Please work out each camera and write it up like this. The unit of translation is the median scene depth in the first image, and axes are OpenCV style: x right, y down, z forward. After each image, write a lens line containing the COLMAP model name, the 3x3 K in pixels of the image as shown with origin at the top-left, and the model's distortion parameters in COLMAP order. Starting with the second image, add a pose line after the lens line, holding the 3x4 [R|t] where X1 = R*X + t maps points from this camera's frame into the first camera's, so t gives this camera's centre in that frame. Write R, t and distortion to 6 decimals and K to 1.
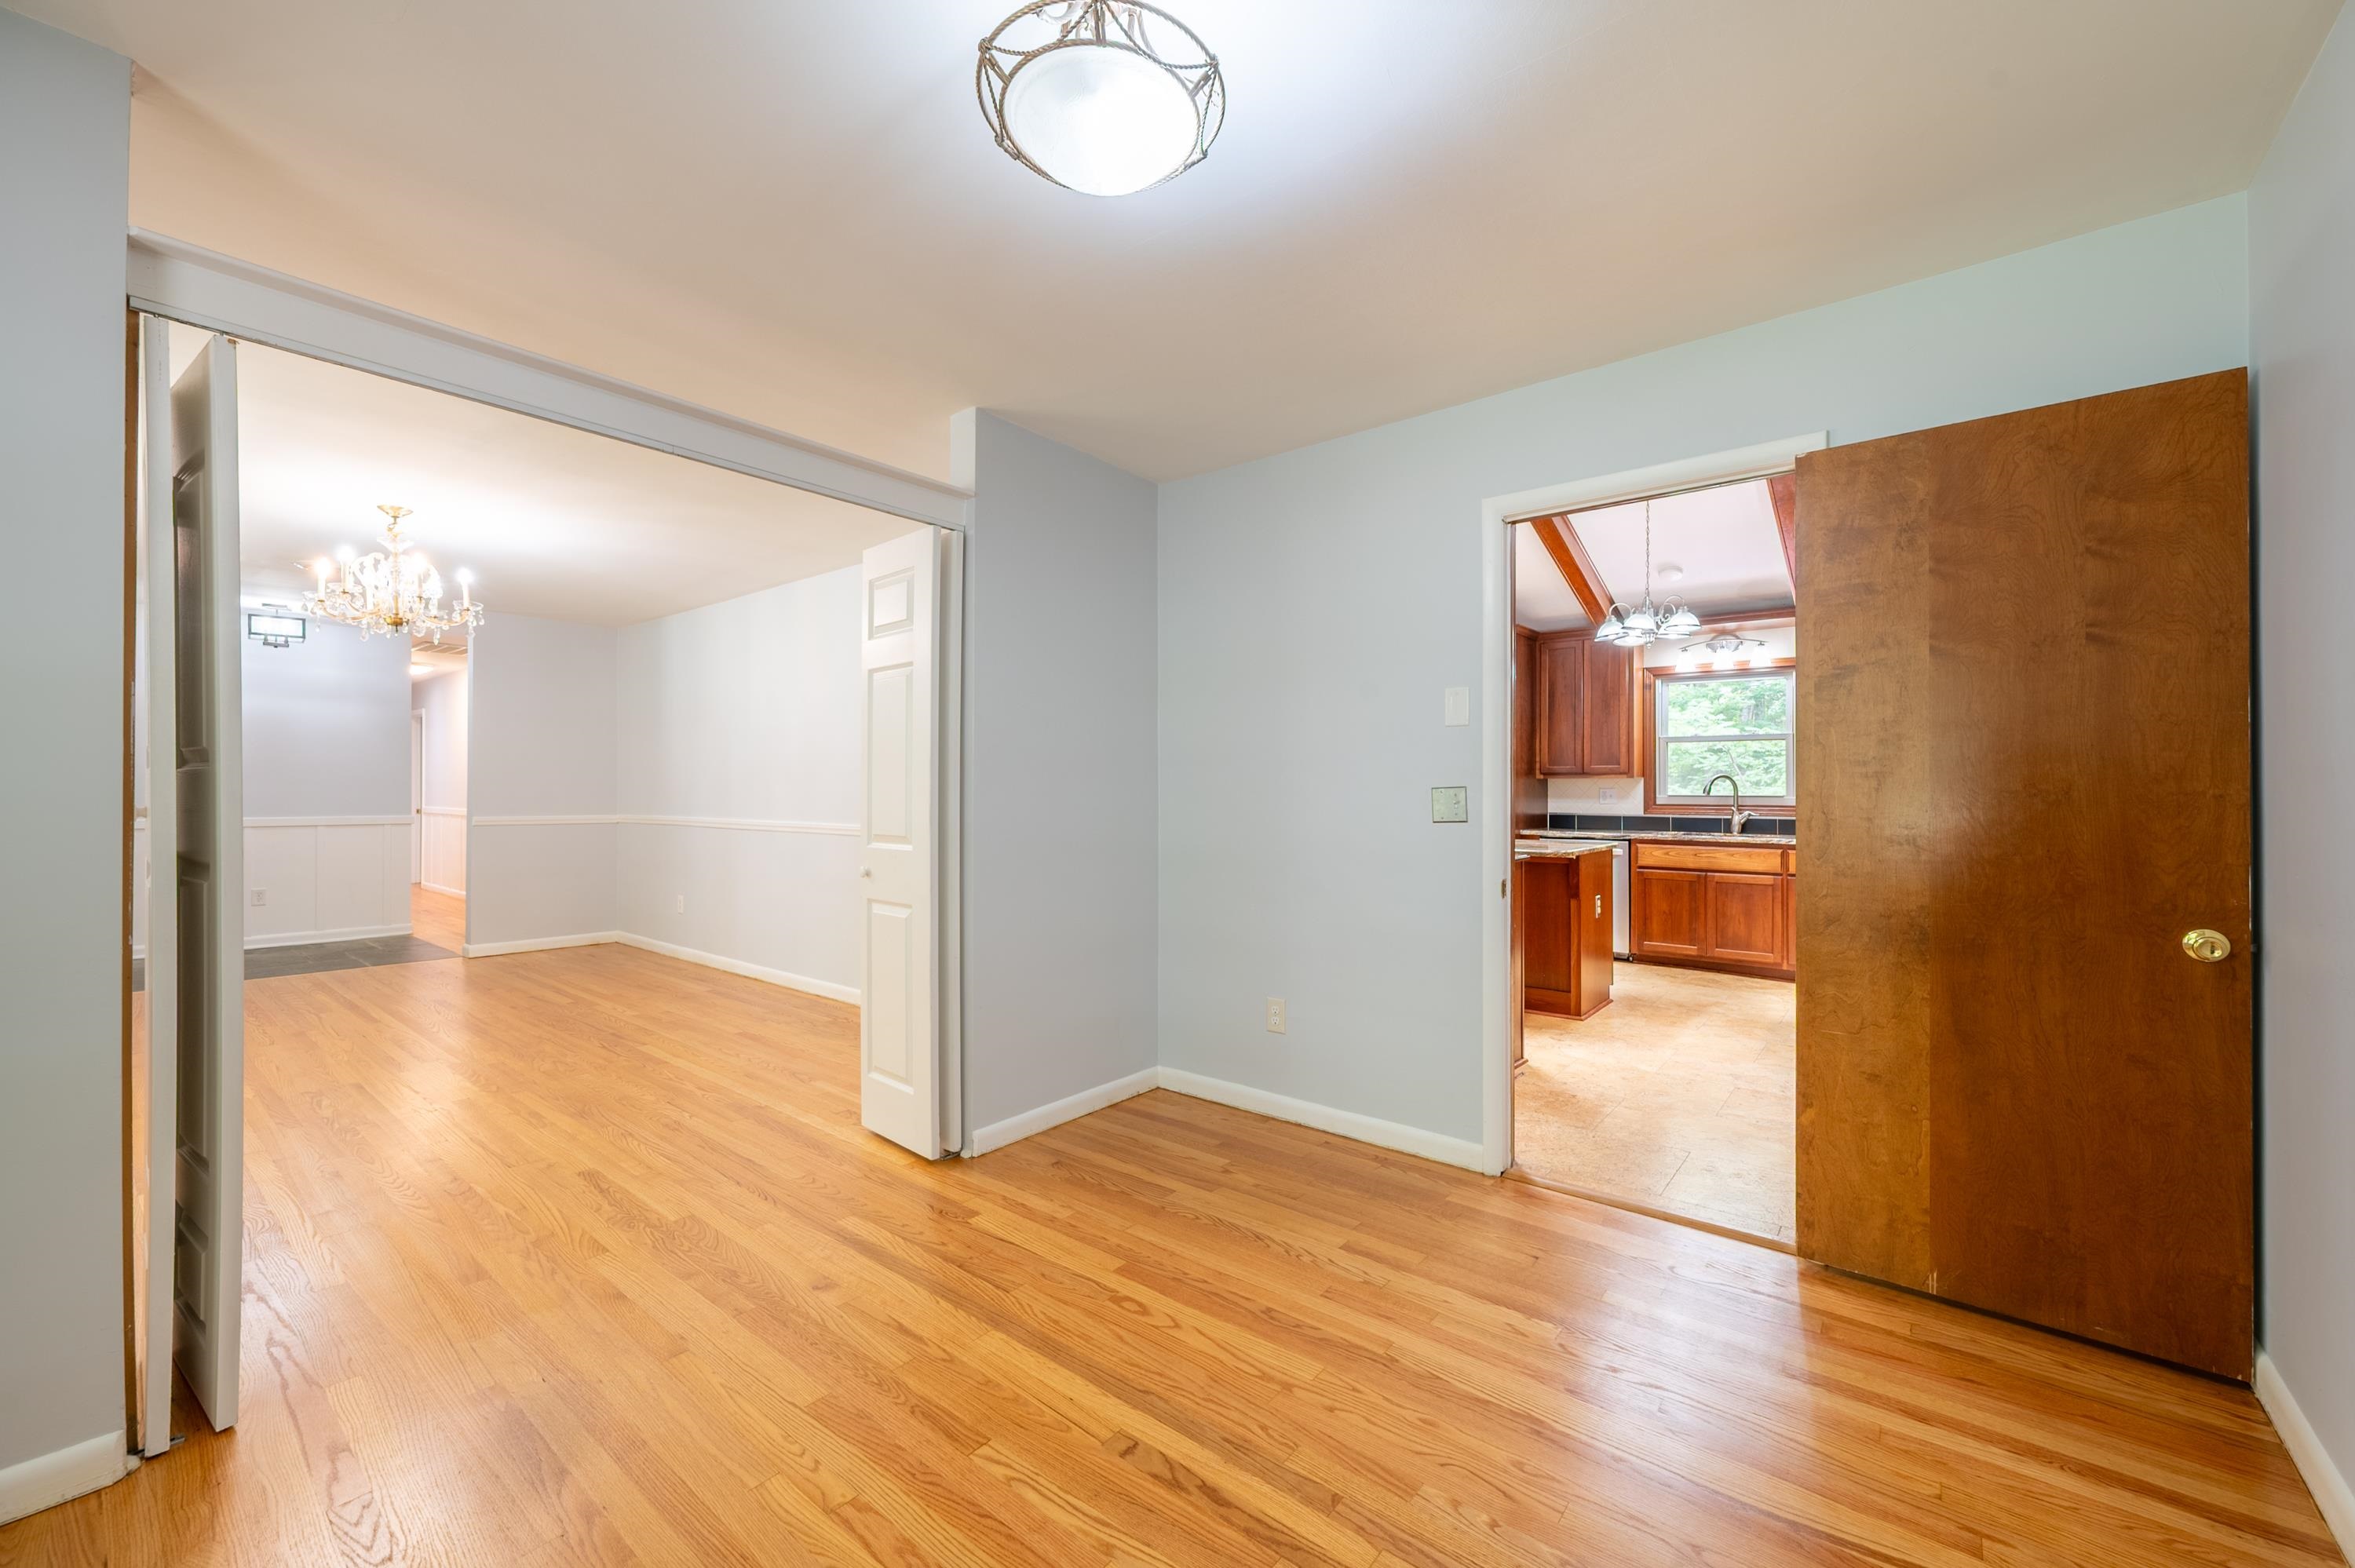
lens RADIAL K [[941.8, 0, 1177.5], [0, 941.8, 784.0], [0, 0, 1]] dist [0.000610, 0.000189]
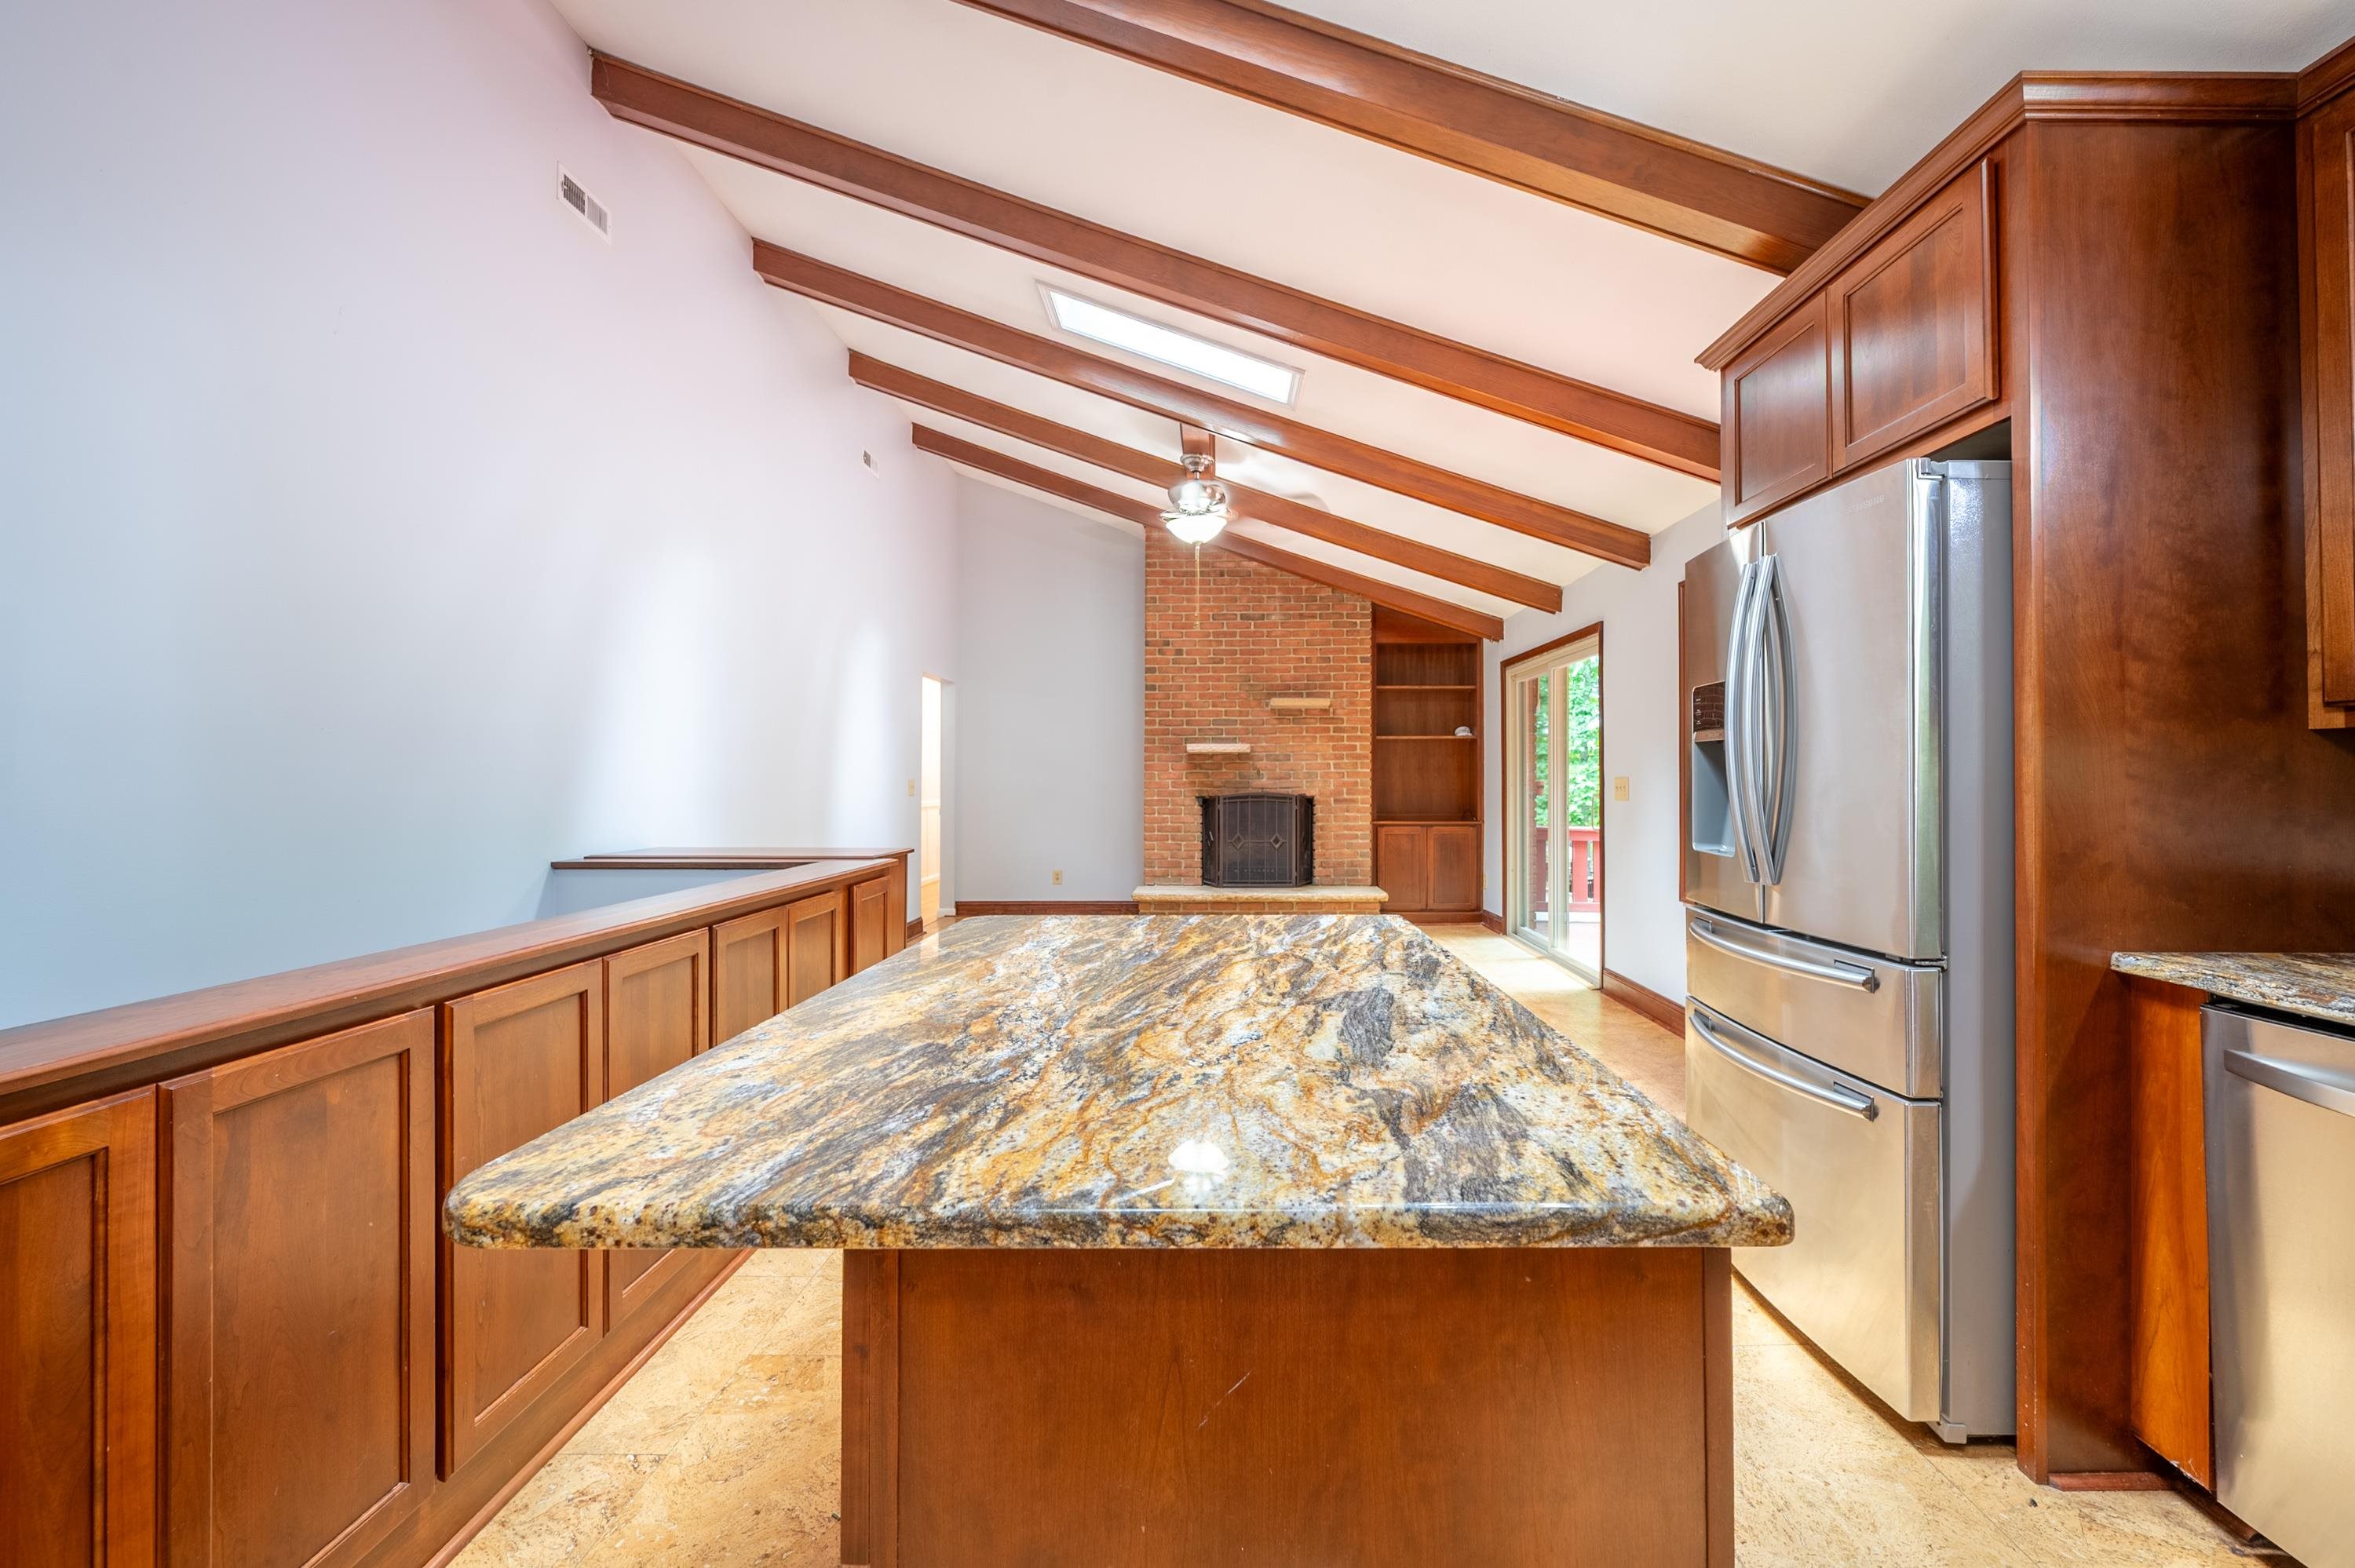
lens RADIAL K [[946.7, 0, 1223.8], [0, 946.7, 767.1], [0, 0, 1]] dist [-0.000885, 0.000033]
pose [[0.635686, -0.015112, -0.771800, 0.416986], [0.005861, 0.999874, -0.014750, 0.005166], [0.771926, 0.004853, 0.635694, 0.698458]]
